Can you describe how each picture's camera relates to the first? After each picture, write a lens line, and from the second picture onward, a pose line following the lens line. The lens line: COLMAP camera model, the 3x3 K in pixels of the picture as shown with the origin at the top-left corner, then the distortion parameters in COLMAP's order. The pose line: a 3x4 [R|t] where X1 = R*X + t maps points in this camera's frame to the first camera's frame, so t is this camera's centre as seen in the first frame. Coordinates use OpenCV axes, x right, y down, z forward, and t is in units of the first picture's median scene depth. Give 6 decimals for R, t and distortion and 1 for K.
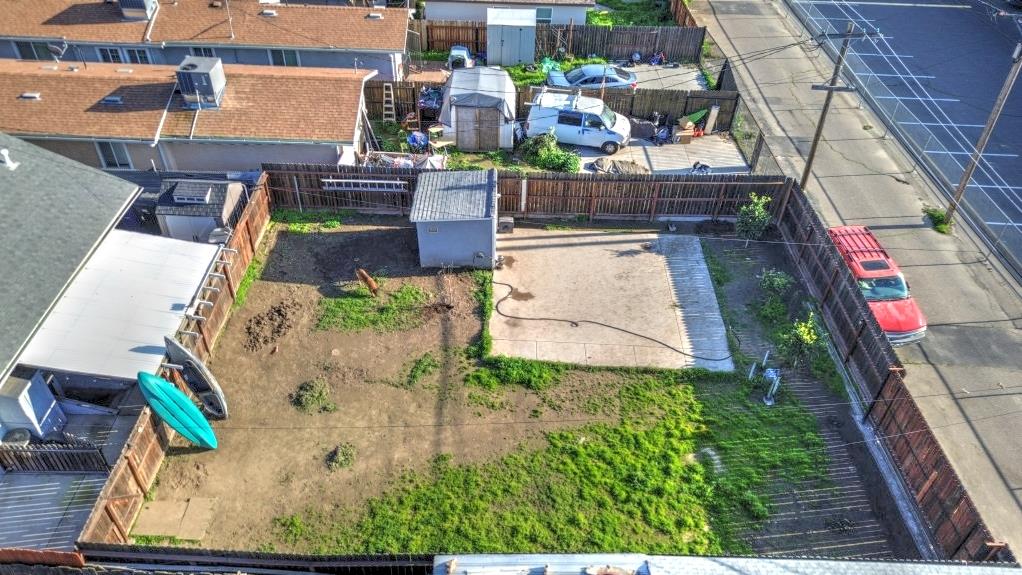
lens RADIAL K [[723.0, 0, 512.3], [0, 723.0, 284.2], [0, 0, 1]] dist [0.067677, -0.076958]
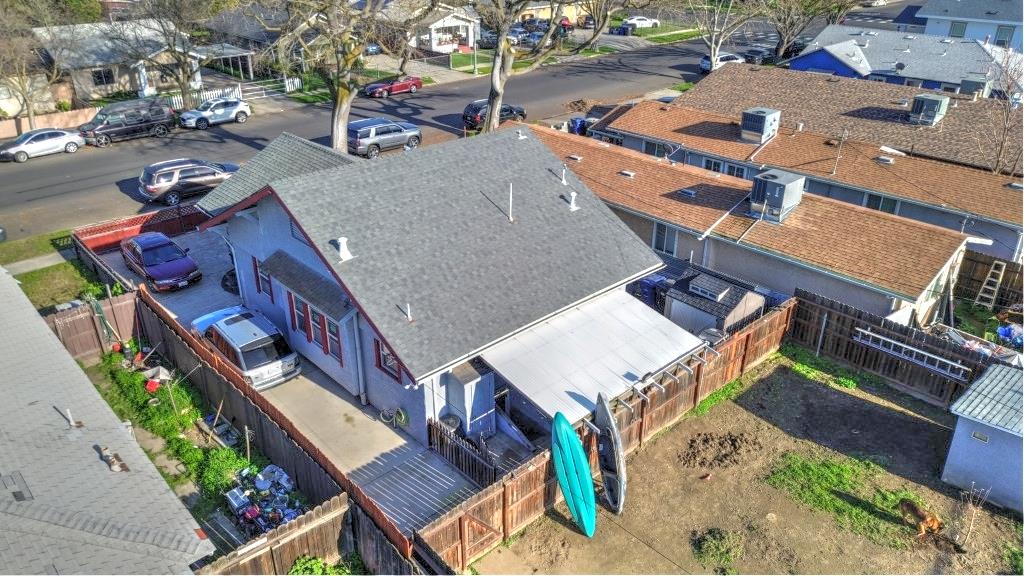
lens RADIAL K [[724.4, 0, 513.3], [0, 724.4, 284.7], [0, 0, 1]] dist [0.067677, -0.076958]
pose [[0.675259, 0.299296, -0.674127, 0.020407], [-0.454029, 0.888957, -0.060116, 0.042516], [0.581277, 0.346667, 0.736165, 0.168933]]
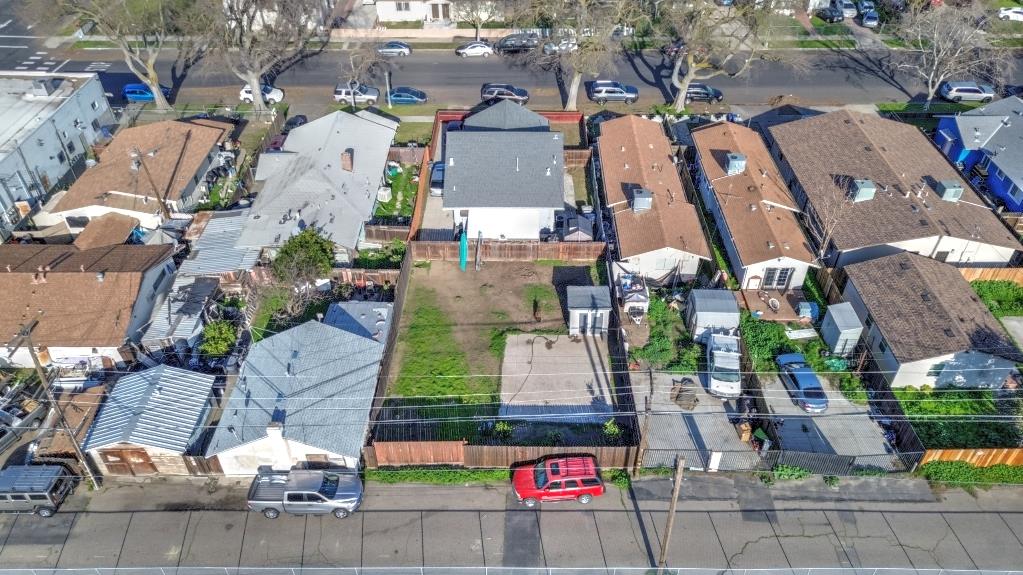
lens RADIAL K [[723.7, 0, 512.8], [0, 723.7, 284.2], [0, 0, 1]] dist [0.067677, -0.076958]
pose [[-0.017109, 0.606140, -0.795174, 1.536495], [-0.637668, 0.605945, 0.475616, -0.994605], [0.770121, 0.515195, 0.376149, 0.083058]]
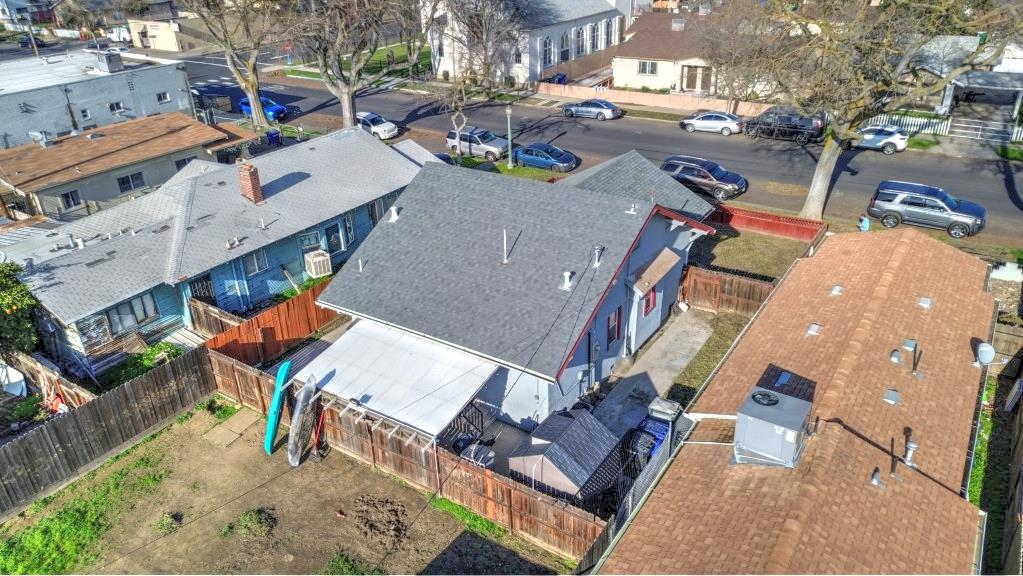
lens RADIAL K [[723.7, 0, 512.8], [0, 723.7, 284.7], [0, 0, 1]] dist [0.067677, -0.076958]
pose [[-0.555855, 0.355973, -0.751204, 0.127369], [-0.525254, 0.550017, 0.649299, -0.713374], [0.644308, 0.755490, -0.118753, 0.956642]]
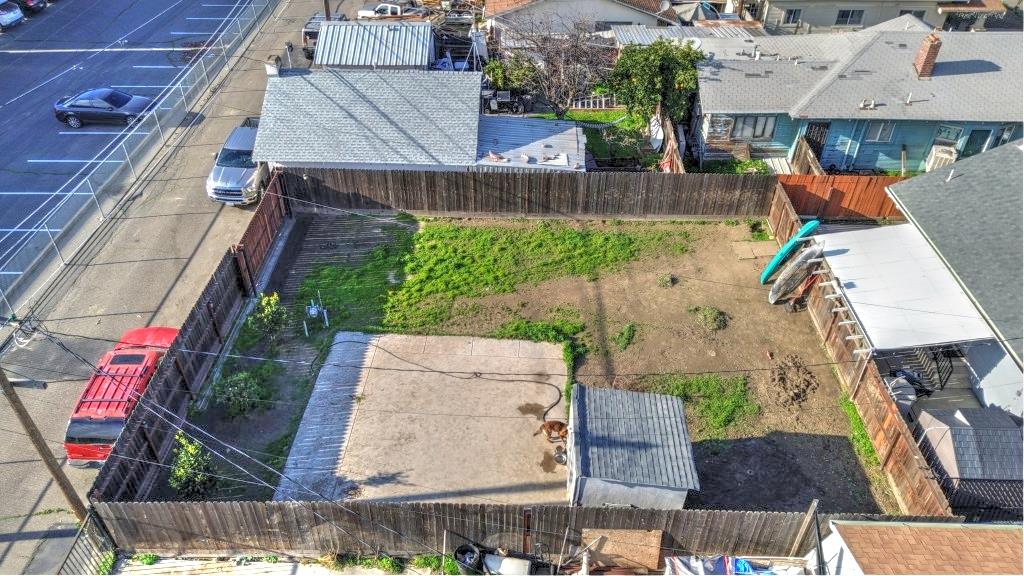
lens RADIAL K [[724.4, 0, 513.3], [0, 724.4, 284.7], [0, 0, 1]] dist [0.067677, -0.076958]
pose [[-0.998784, -0.049250, -0.002438, 0.046556], [-0.012692, 0.209003, 0.977833, -0.882671], [-0.047649, 0.976674, -0.209374, 1.057241]]
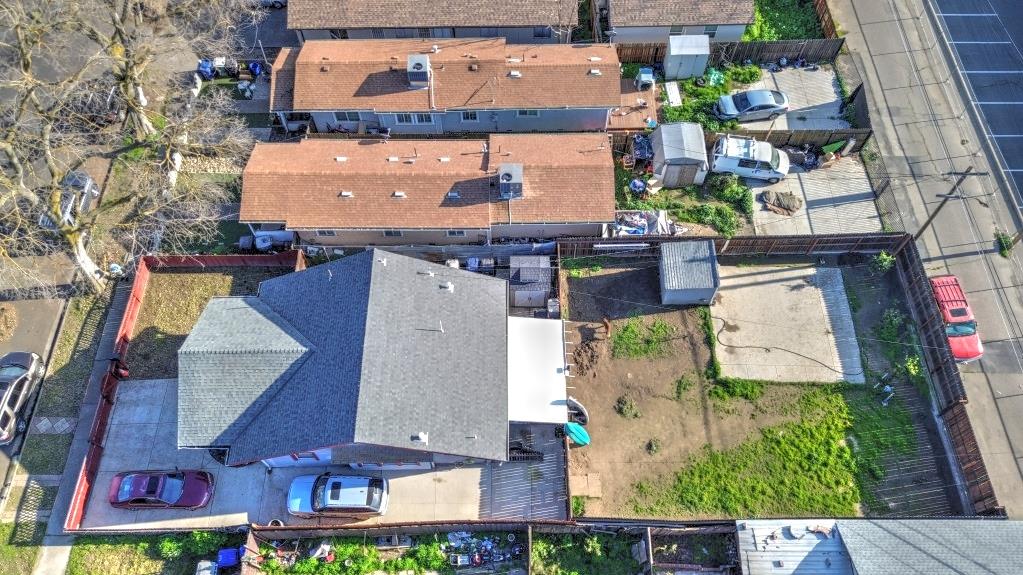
lens RADIAL K [[723.7, 0, 512.8], [0, 723.7, 284.2], [0, 0, 1]] dist [0.067677, -0.076958]
pose [[0.999253, -0.024408, -0.029968, -0.433946], [0.033439, 0.934774, 0.353666, -0.682231], [0.019381, -0.354404, 0.934892, -0.510324]]
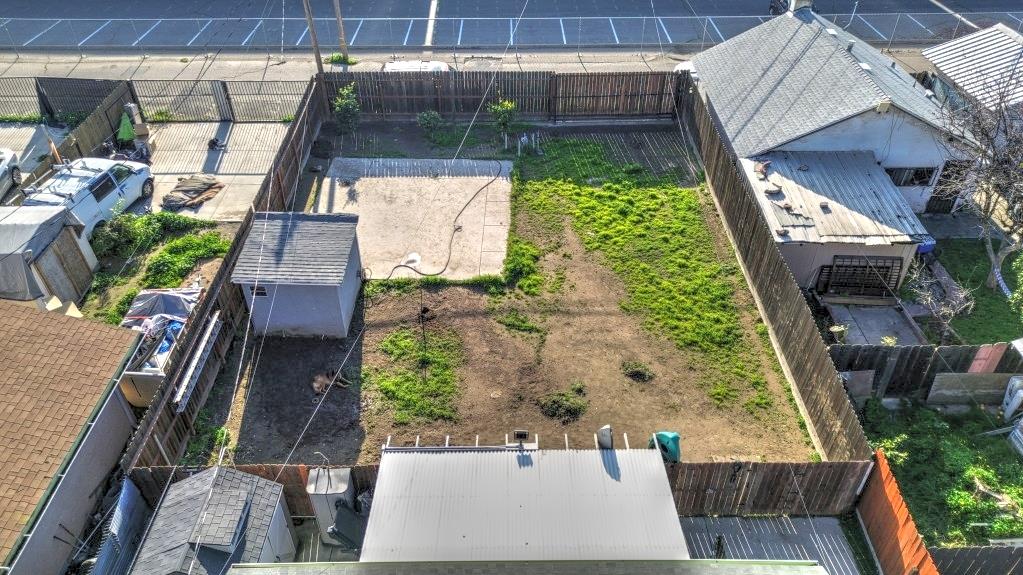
lens RADIAL K [[723.7, 0, 512.8], [0, 723.7, 284.2], [0, 0, 1]] dist [0.067677, -0.076958]
pose [[-0.006213, -0.651162, 0.758914, -0.746774], [0.642689, 0.578827, 0.501906, -0.366021], [-0.766102, 0.490864, 0.414898, 0.529838]]
